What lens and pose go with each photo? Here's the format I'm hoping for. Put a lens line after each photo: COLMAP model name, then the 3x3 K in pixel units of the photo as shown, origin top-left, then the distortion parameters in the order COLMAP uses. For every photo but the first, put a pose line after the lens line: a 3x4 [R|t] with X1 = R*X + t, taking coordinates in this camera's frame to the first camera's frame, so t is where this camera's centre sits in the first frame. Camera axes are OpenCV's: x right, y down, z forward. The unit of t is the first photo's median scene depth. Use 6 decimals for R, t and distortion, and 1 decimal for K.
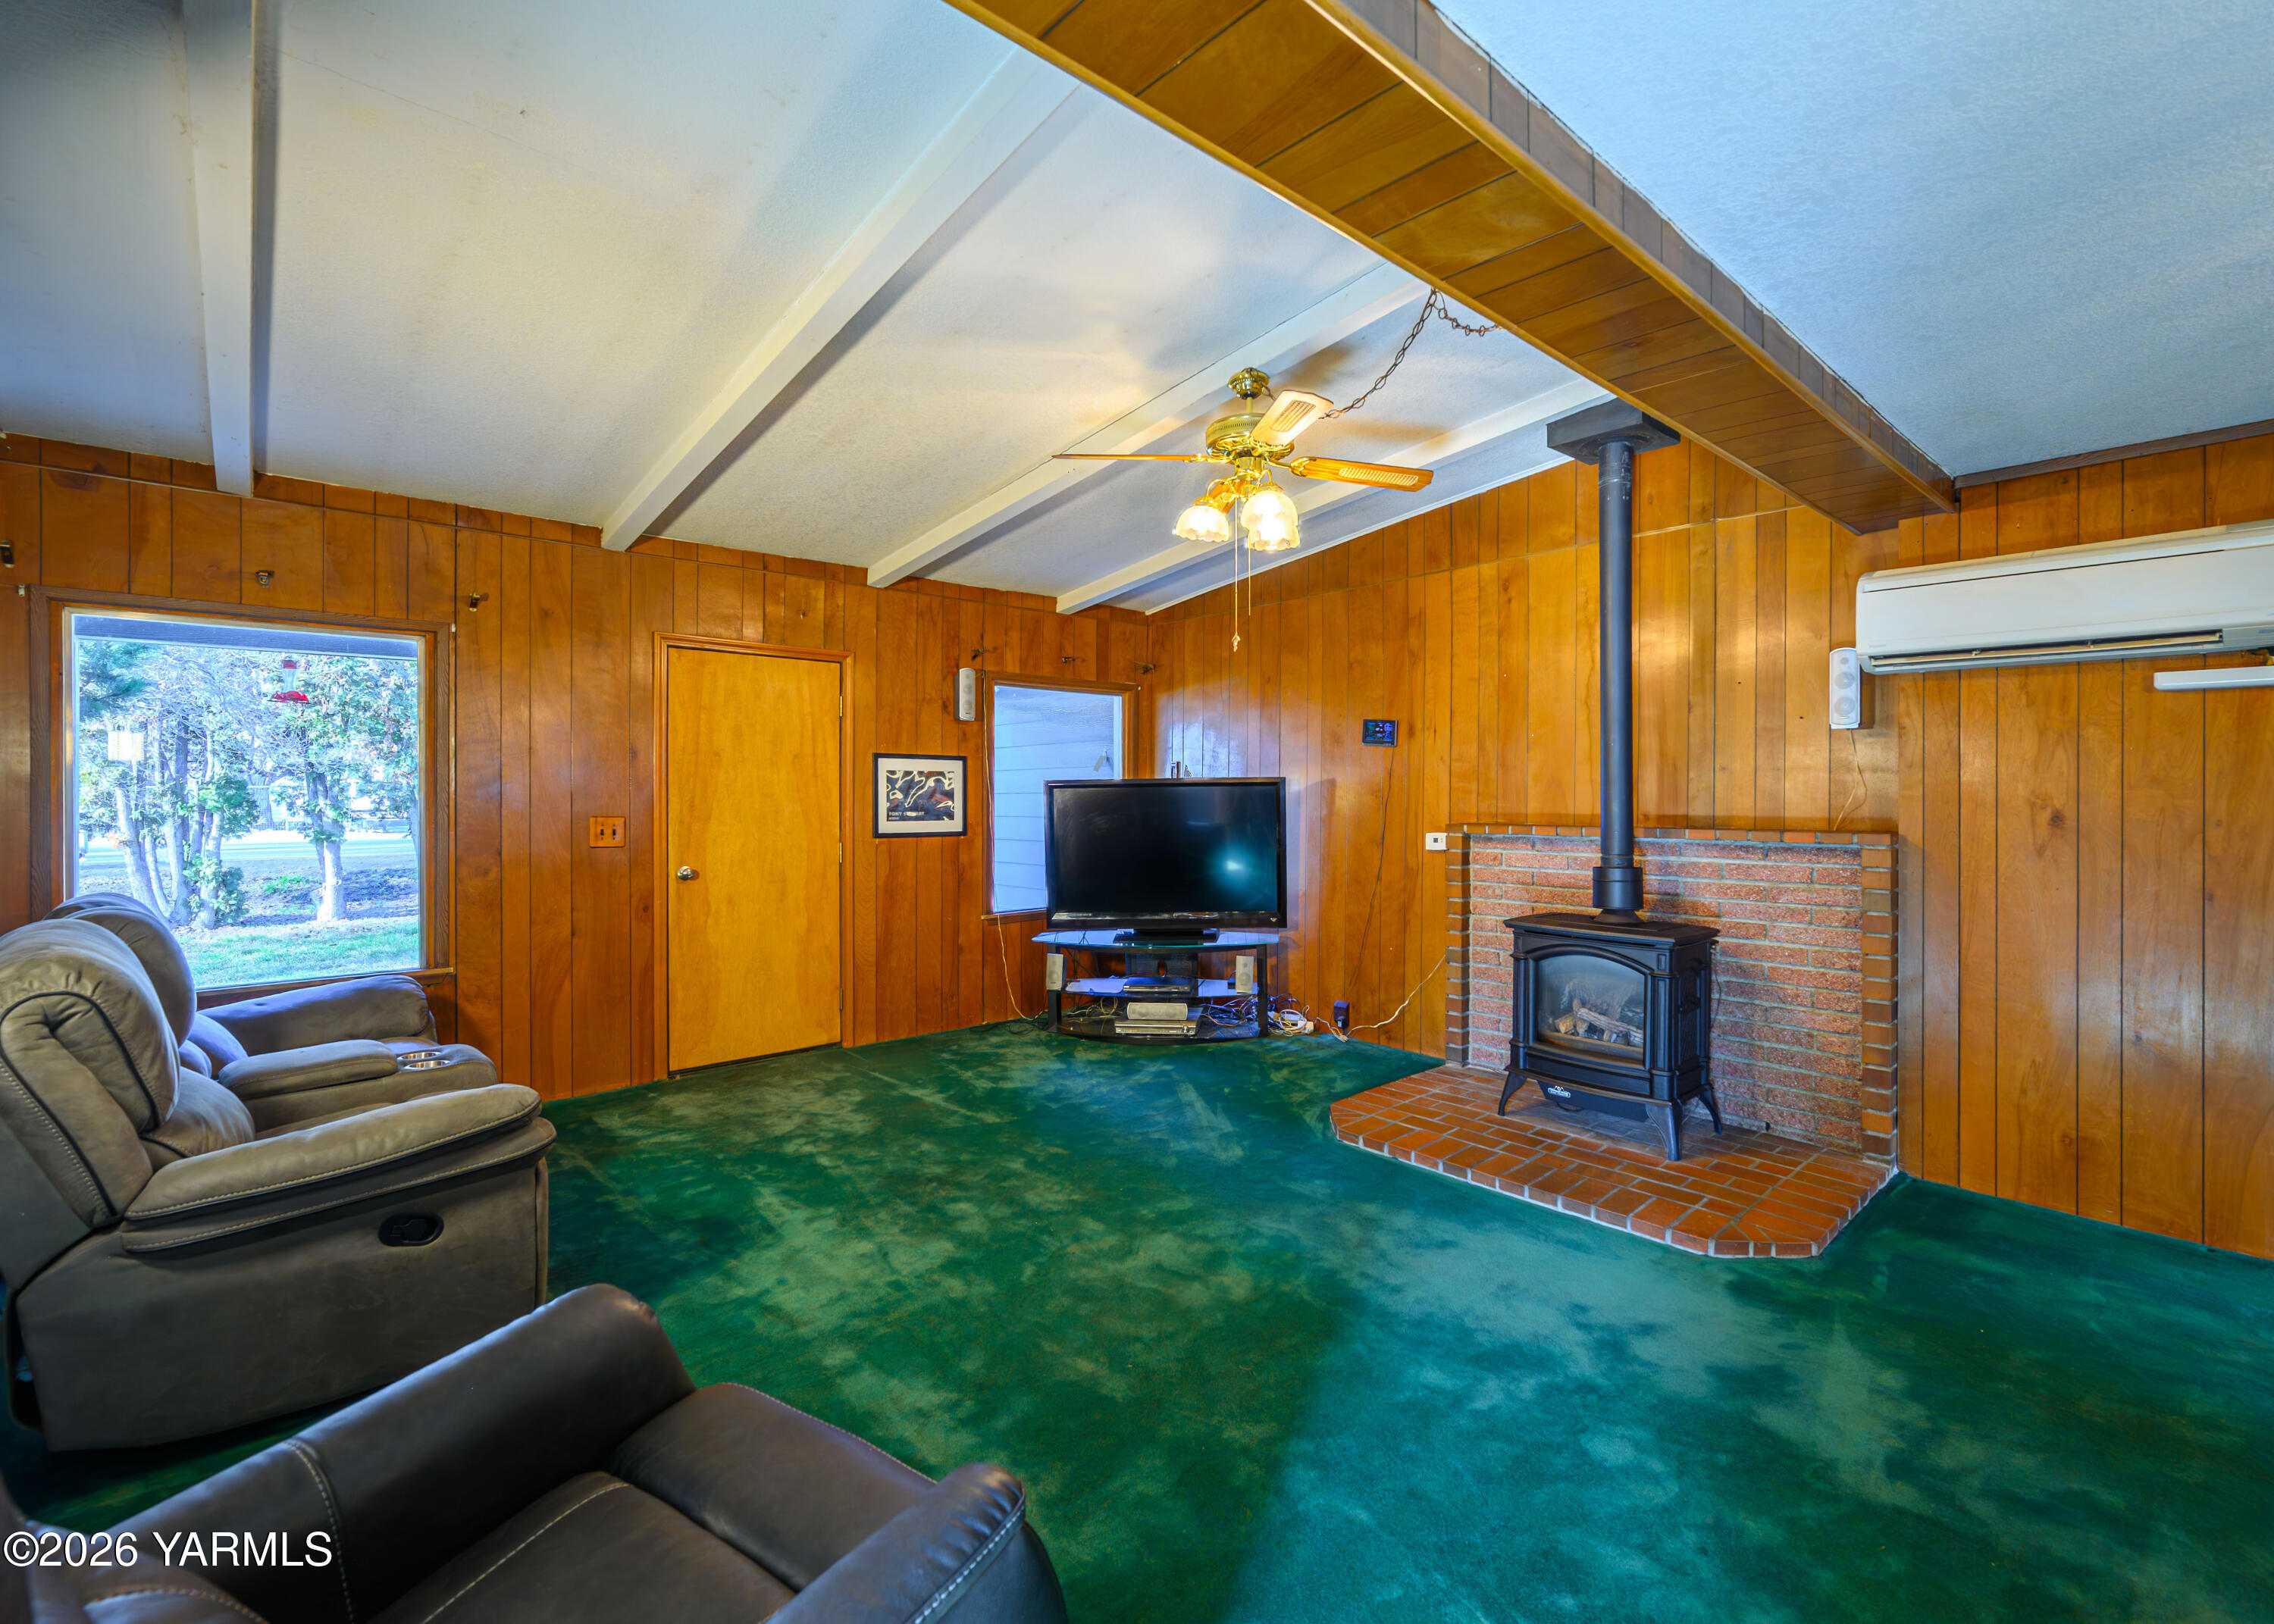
lens RADIAL K [[979.1, 0, 1219.5], [0, 979.1, 791.0], [0, 0, 1]] dist [0.000899, -0.001516]
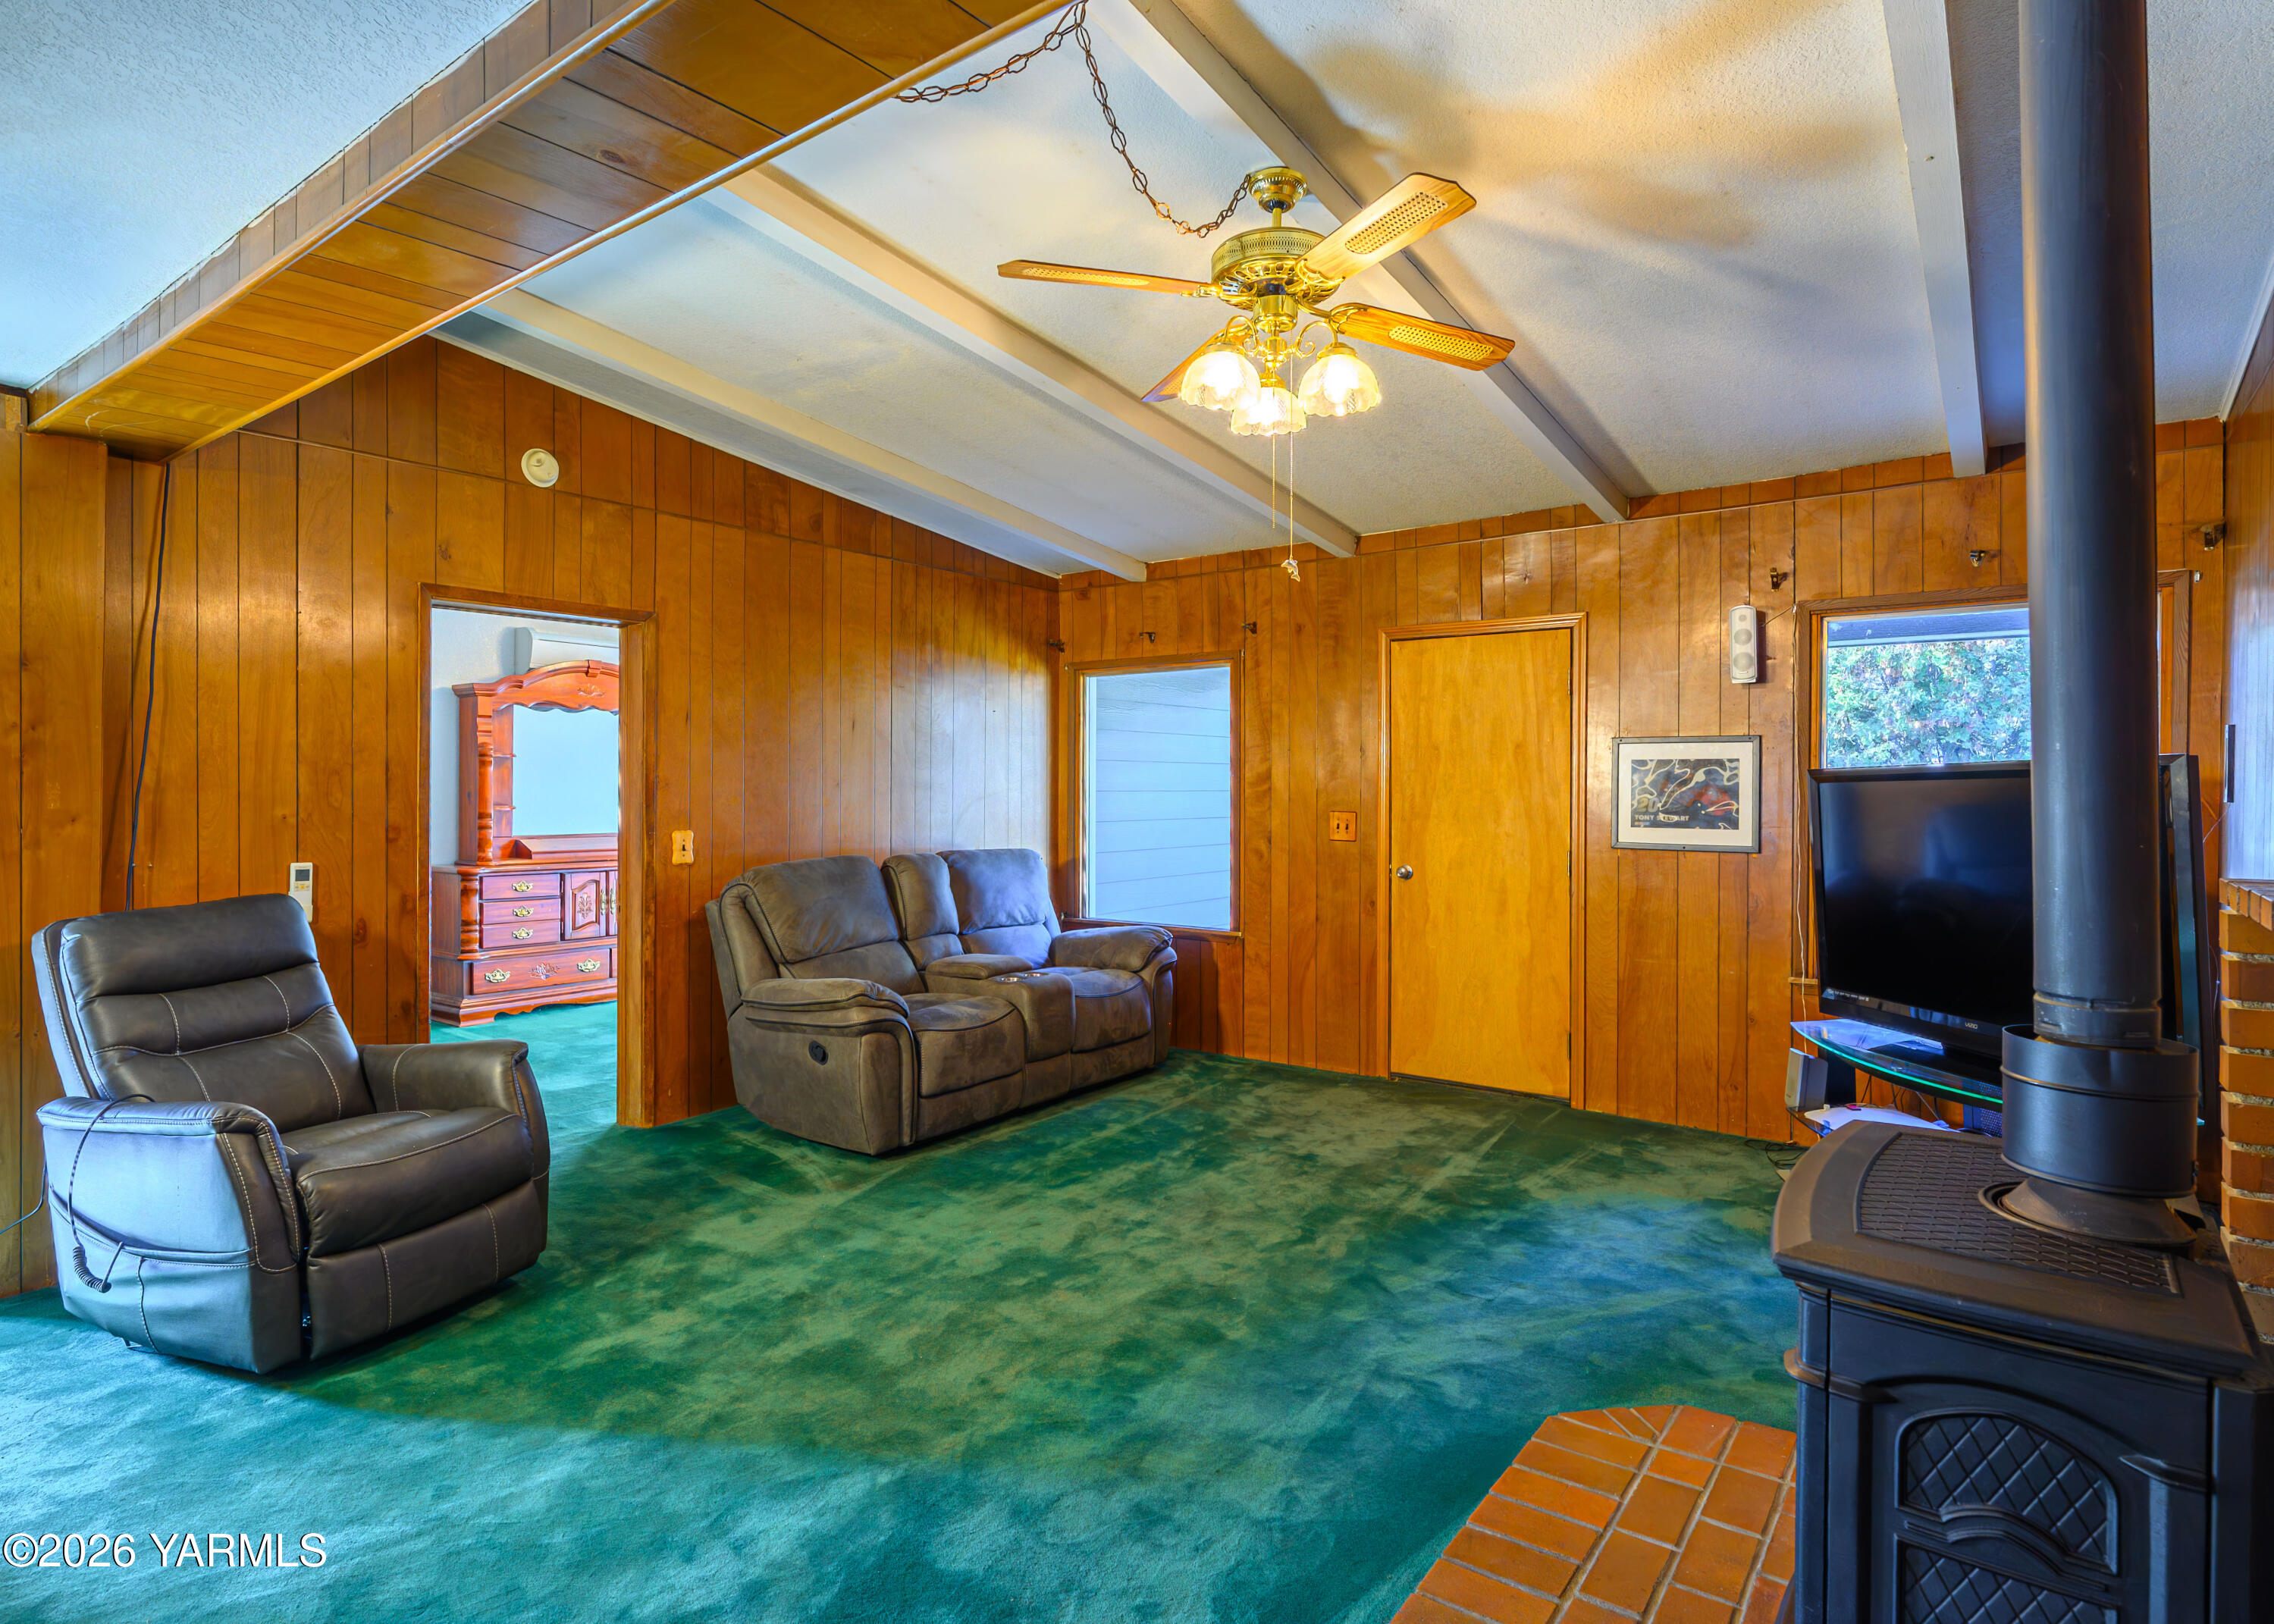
lens RADIAL K [[1200.9, 0, 1117.5], [0, 1200.9, 774.2], [0, 0, 1]] dist [0.001801, -0.000113]
pose [[0.193420, -0.008493, -0.981079, 0.564888], [0.002203, 0.999964, -0.008222, -0.003687], [0.981114, -0.000571, 0.193432, 0.489644]]
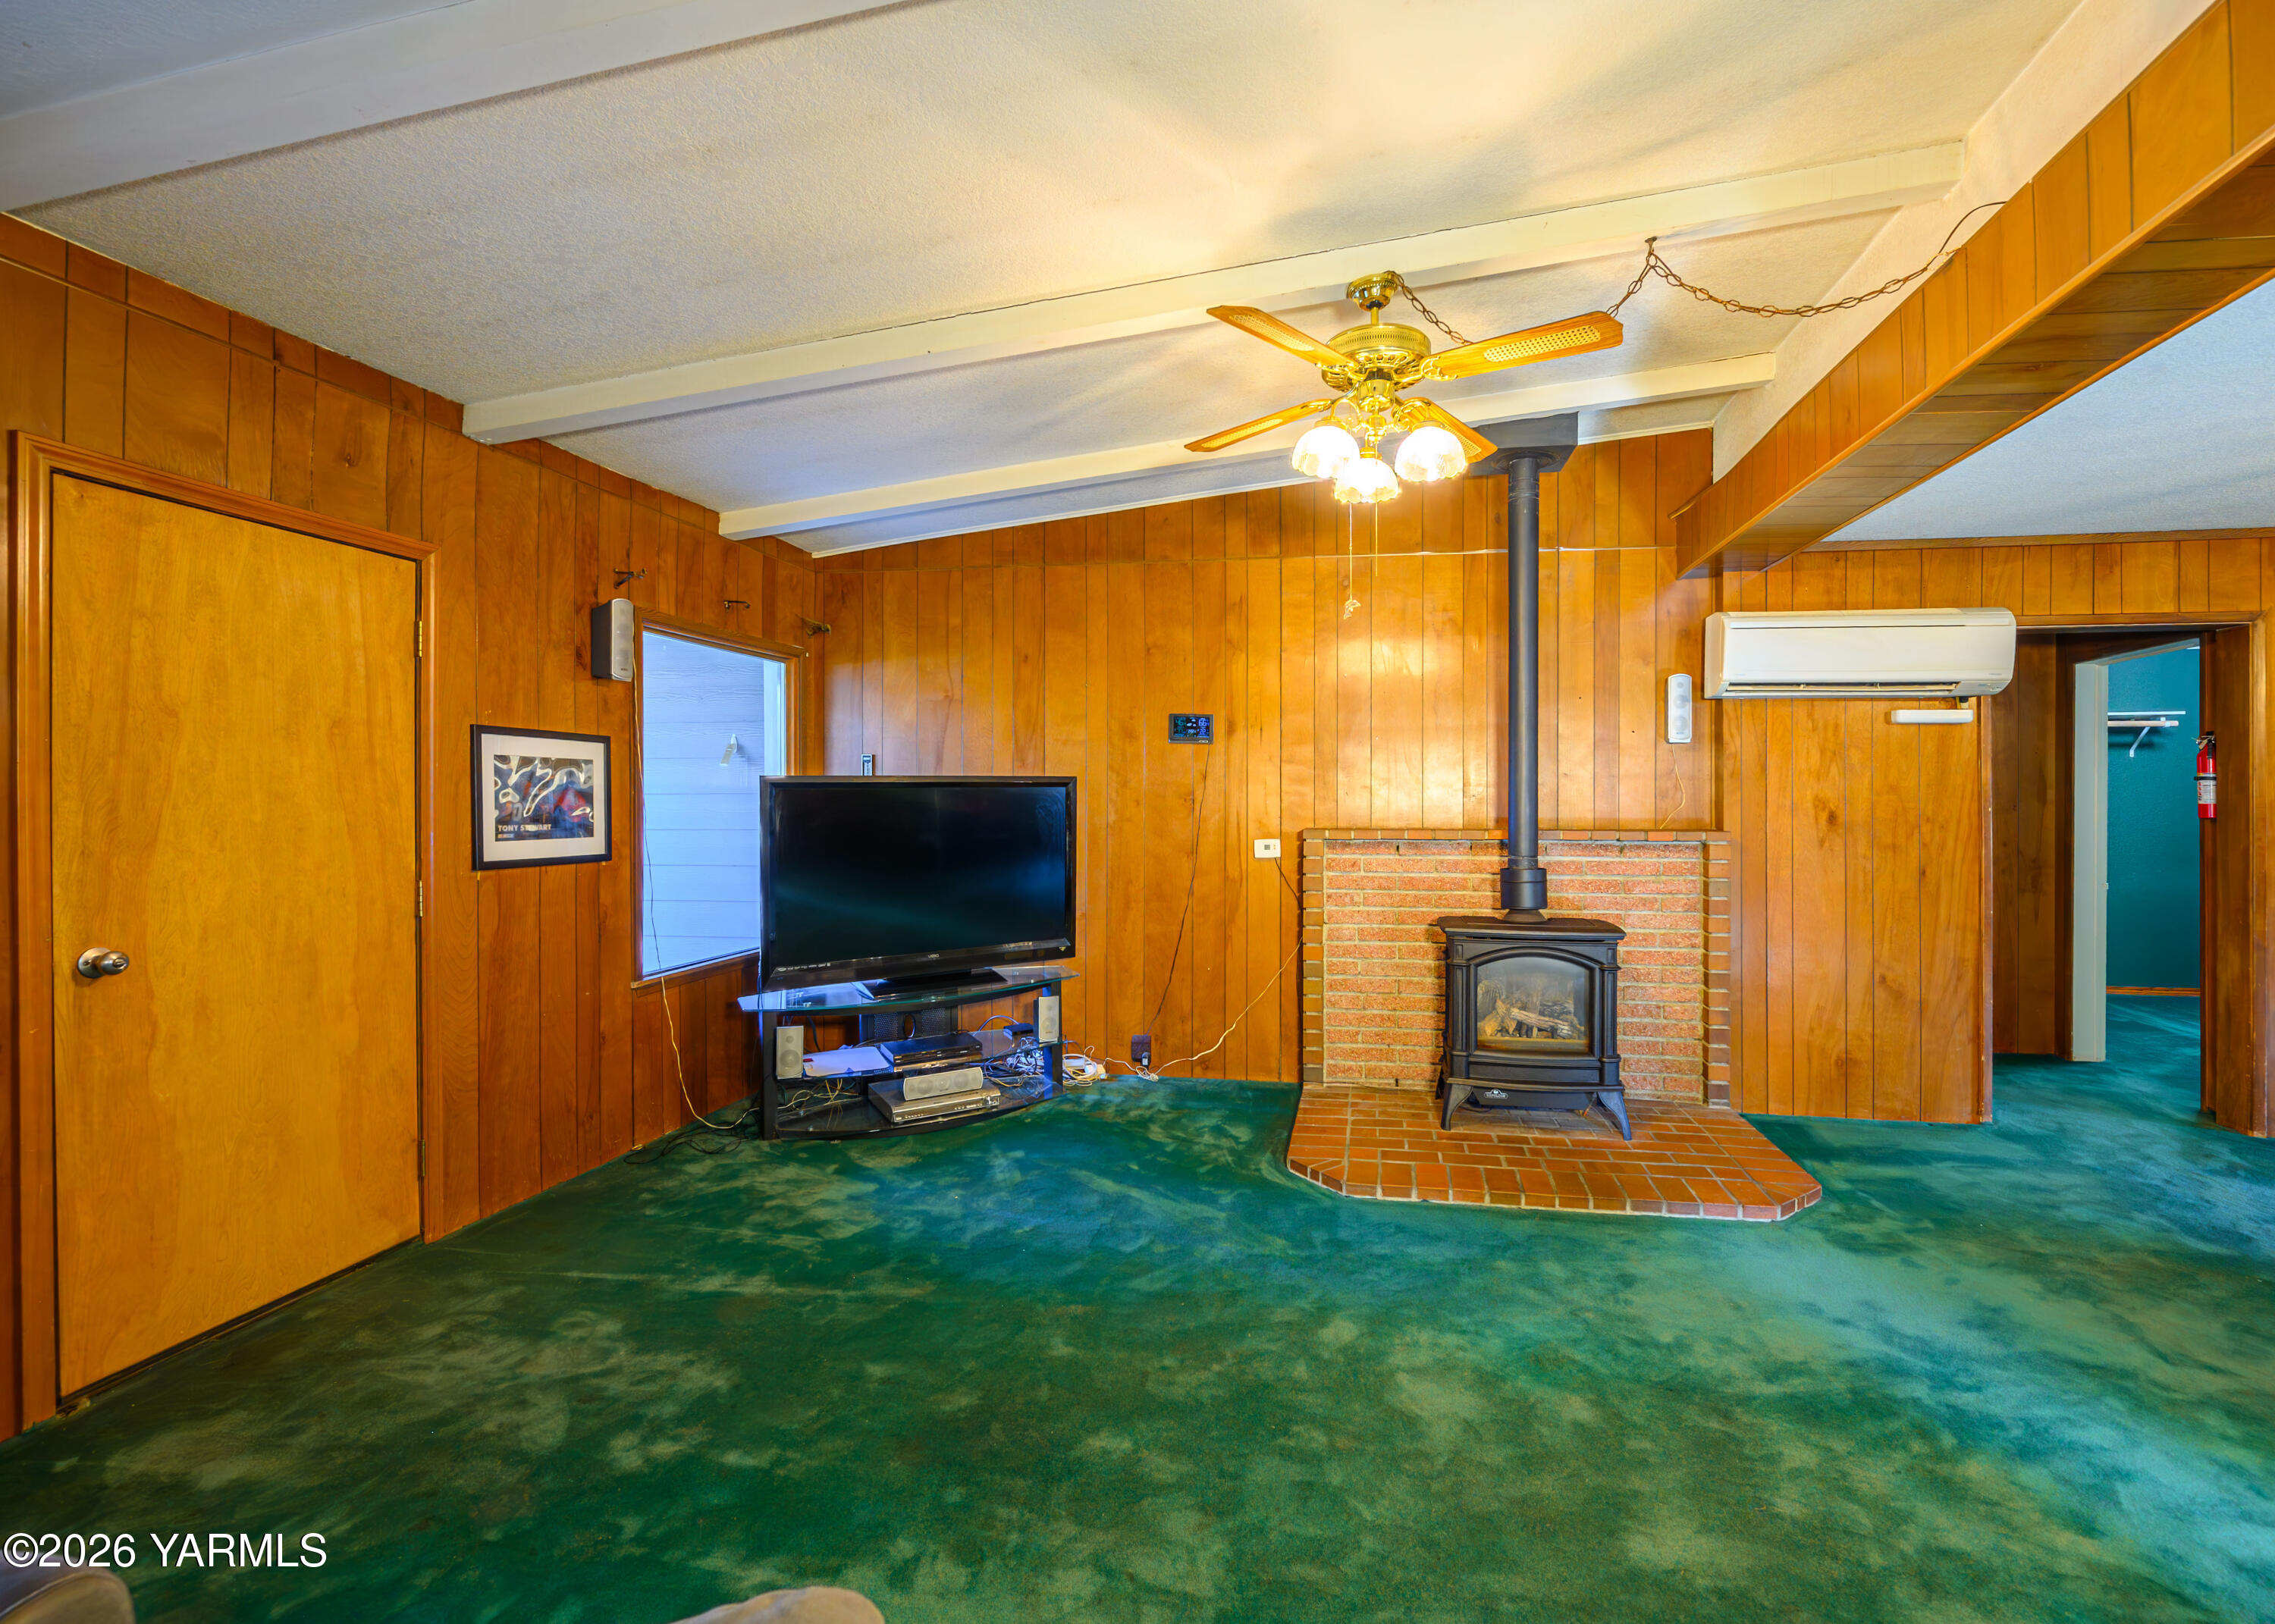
lens RADIAL K [[979.5, 0, 1200.2], [0, 979.5, 797.7], [0, 0, 1]] dist [0.000899, -0.001516]
pose [[0.799501, 0.002204, 0.600660, -0.404259], [-0.004365, 0.999988, 0.002141, 0.001725], [-0.600648, -0.004333, 0.799502, 0.309108]]
